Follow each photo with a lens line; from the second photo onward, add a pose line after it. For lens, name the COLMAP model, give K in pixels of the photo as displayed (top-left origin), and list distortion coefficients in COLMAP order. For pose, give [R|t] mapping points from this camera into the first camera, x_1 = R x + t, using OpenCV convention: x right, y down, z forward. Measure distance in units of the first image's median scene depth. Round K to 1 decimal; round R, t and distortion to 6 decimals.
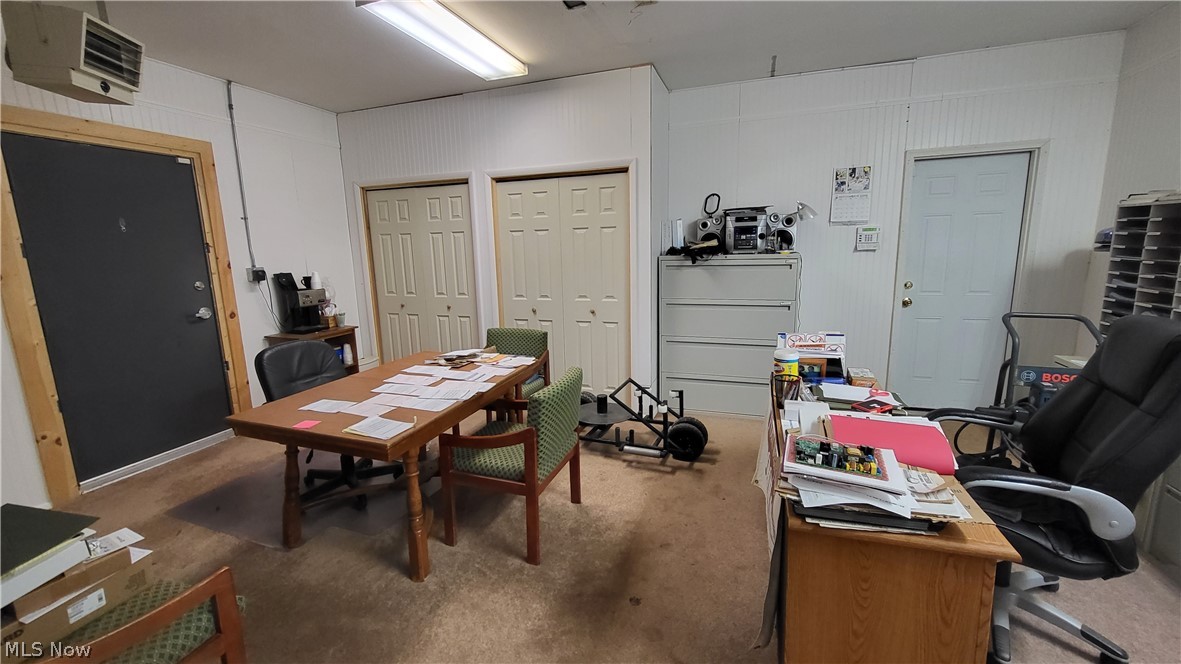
lens RADIAL K [[467.4, 0, 588.9], [0, 467.4, 327.9], [0, 0, 1]] dist [0.000507, -0.000669]
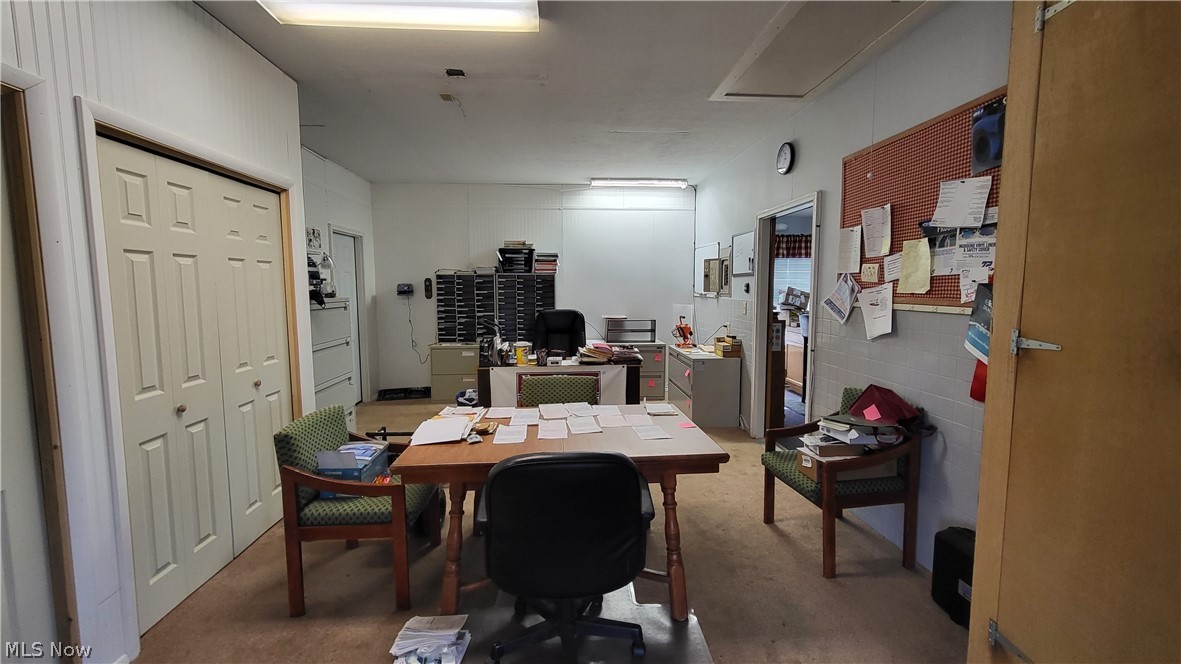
lens RADIAL K [[467.4, 0, 588.9], [0, 467.4, 327.9], [0, 0, 1]] dist [0.000507, -0.000669]
pose [[-0.395271, -0.052795, 0.917046, -1.011101], [0.178920, 0.974800, 0.133239, -0.149527], [-0.900971, 0.216743, -0.375864, 1.036046]]
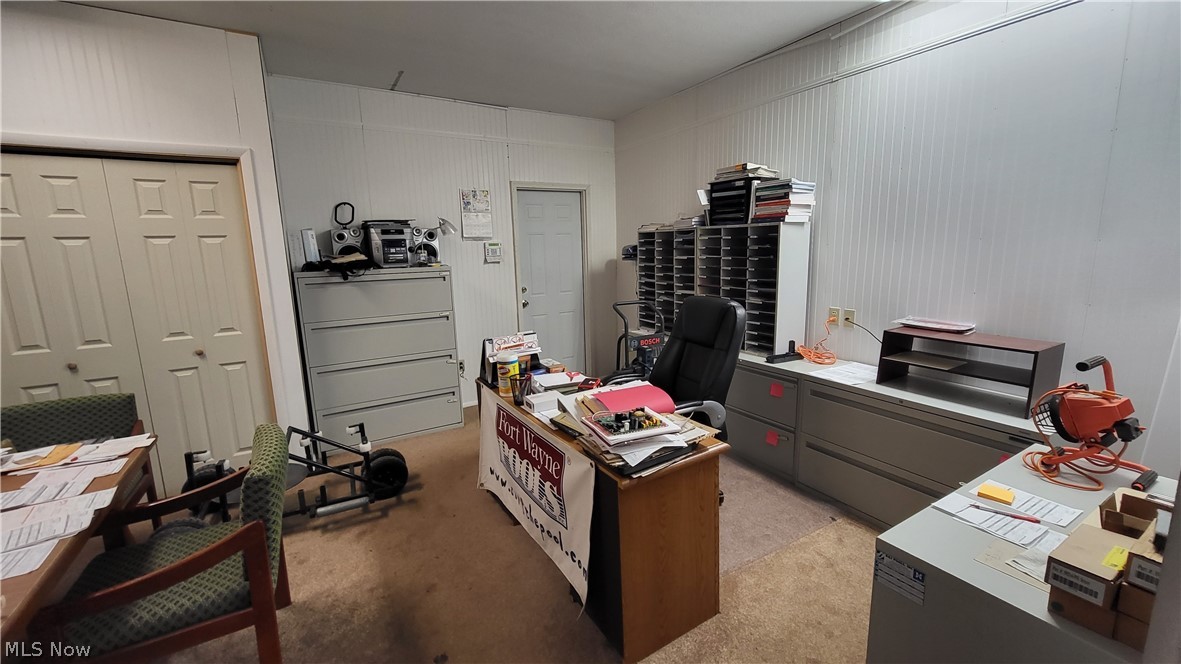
lens RADIAL K [[467.4, 0, 588.9], [0, 467.4, 327.9], [0, 0, 1]] dist [0.000507, -0.000669]
pose [[0.634028, -0.121004, 0.763784, -0.200538], [0.144773, 0.988792, 0.036474, -0.015533], [-0.759638, 0.087450, 0.644440, 0.103951]]
